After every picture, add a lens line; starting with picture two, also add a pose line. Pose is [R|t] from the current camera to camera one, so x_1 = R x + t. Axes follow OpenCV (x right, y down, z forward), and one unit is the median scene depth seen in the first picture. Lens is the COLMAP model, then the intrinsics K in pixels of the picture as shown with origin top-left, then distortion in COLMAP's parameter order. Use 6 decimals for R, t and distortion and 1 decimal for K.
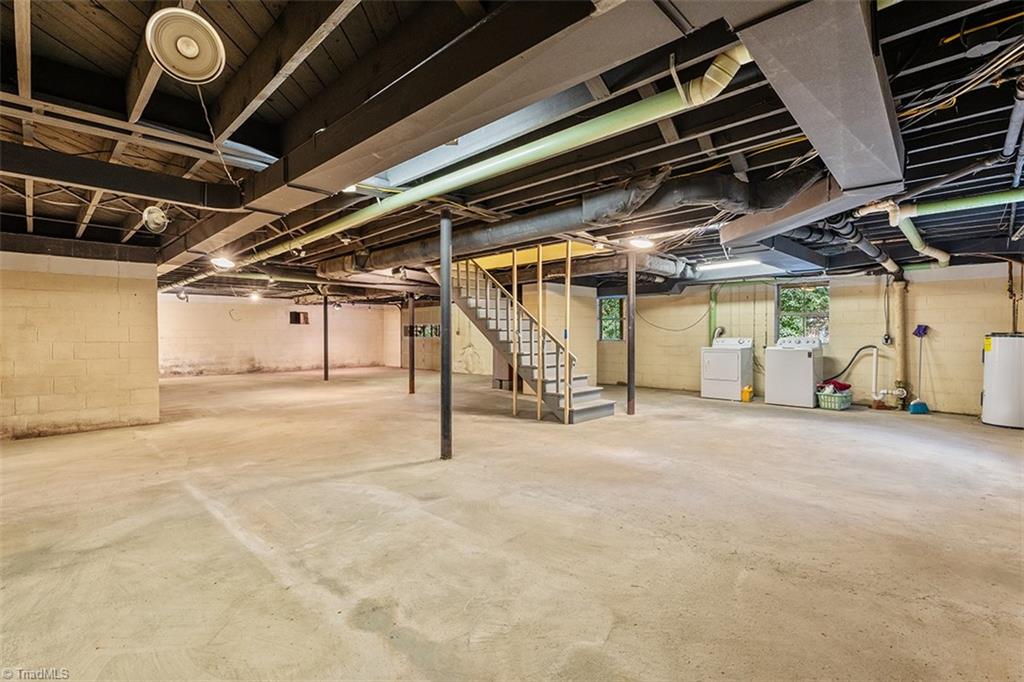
lens RADIAL K [[453.7, 0, 510.3], [0, 453.7, 340.8], [0, 0, 1]] dist [0.005466, -0.000047]
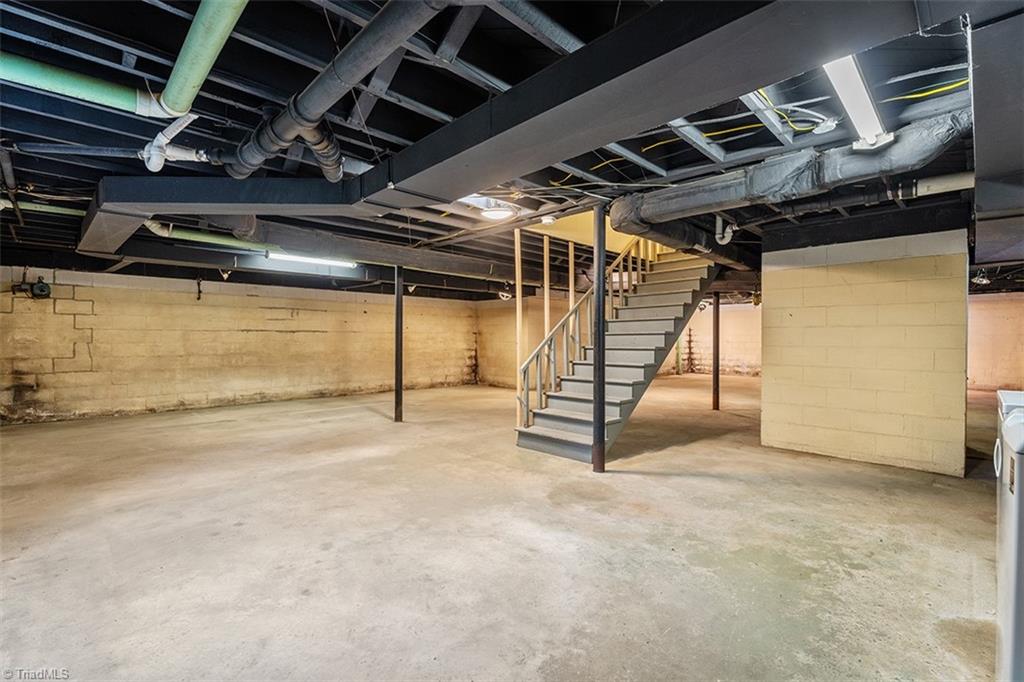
lens RADIAL K [[453.7, 0, 510.3], [0, 453.7, 340.0], [0, 0, 1]] dist [0.005466, -0.000047]
pose [[-0.031251, 0.003848, -0.999504, 0.442642], [-0.014638, 0.999884, 0.004307, -0.007514], [0.999404, 0.014766, -0.031191, 0.459328]]
